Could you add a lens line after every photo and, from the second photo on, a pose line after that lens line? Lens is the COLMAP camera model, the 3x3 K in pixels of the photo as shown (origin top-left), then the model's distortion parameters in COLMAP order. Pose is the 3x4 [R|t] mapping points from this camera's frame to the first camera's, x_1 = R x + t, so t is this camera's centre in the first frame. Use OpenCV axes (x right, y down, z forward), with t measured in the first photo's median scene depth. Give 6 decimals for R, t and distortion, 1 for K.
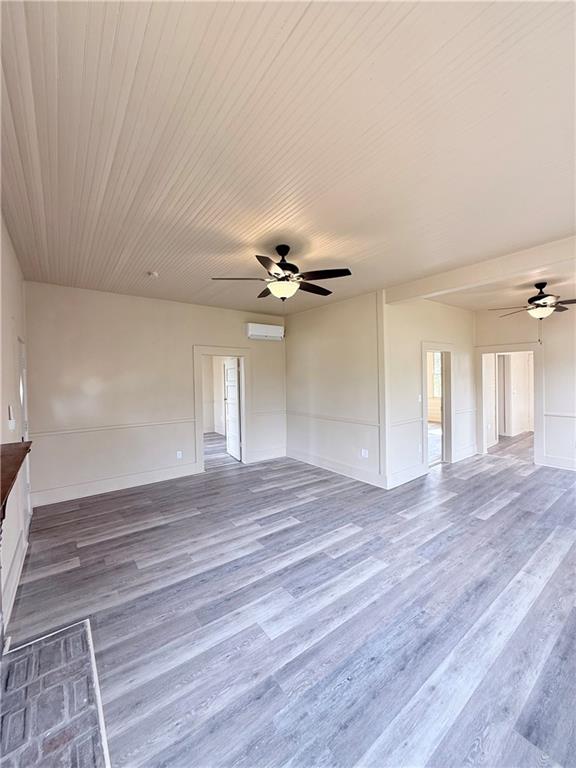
lens RADIAL K [[305.2, 0, 288.0], [0, 305.2, 384.0], [0, 0, 1]] dist [-0.003358, -0.000435]
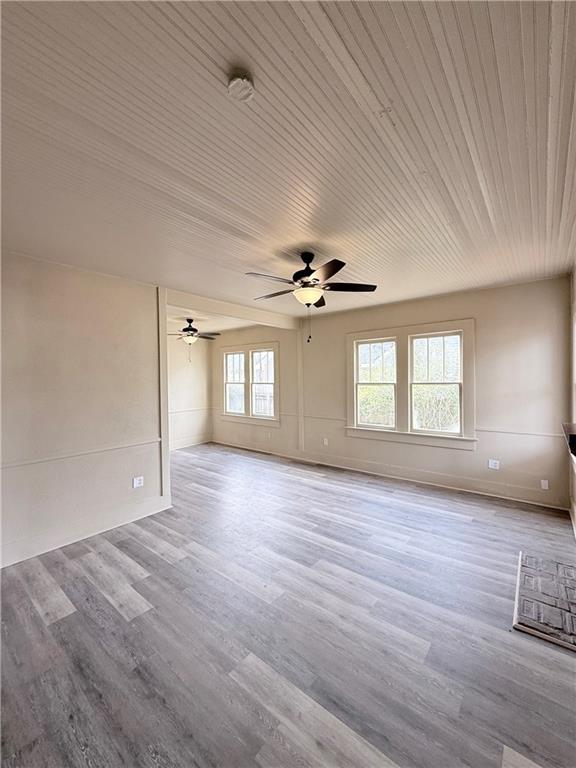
lens RADIAL K [[305.2, 0, 288.0], [0, 305.2, 384.0], [0, 0, 1]] dist [-0.003358, -0.000435]
pose [[-0.234287, 0.003988, 0.972159, -0.876926], [0.039180, 0.999218, 0.005343, -0.020787], [-0.971378, 0.039340, -0.234260, 1.158656]]
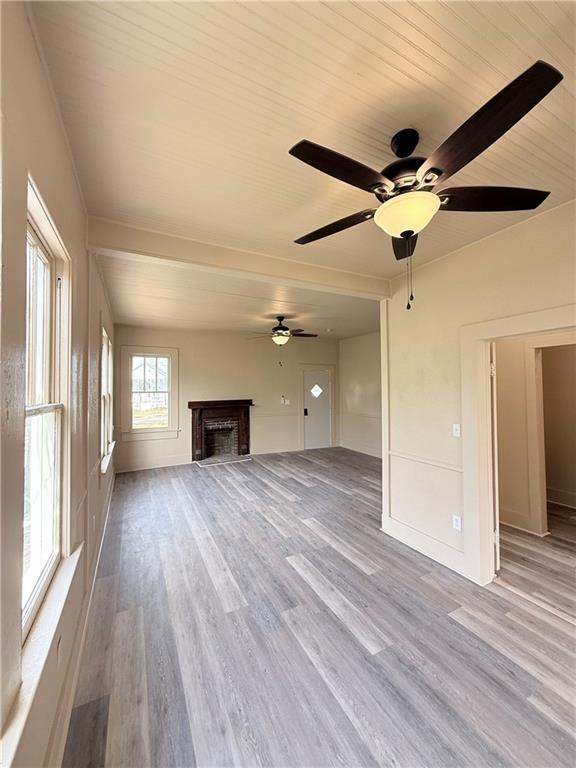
lens RADIAL K [[305.2, 0, 288.0], [0, 305.2, 384.0], [0, 0, 1]] dist [-0.003358, -0.000435]
pose [[-0.177806, 0.011111, -0.984003, 1.559921], [-0.010091, 0.999863, 0.013114, -0.062924], [0.984014, 0.012261, -0.177670, 1.205976]]
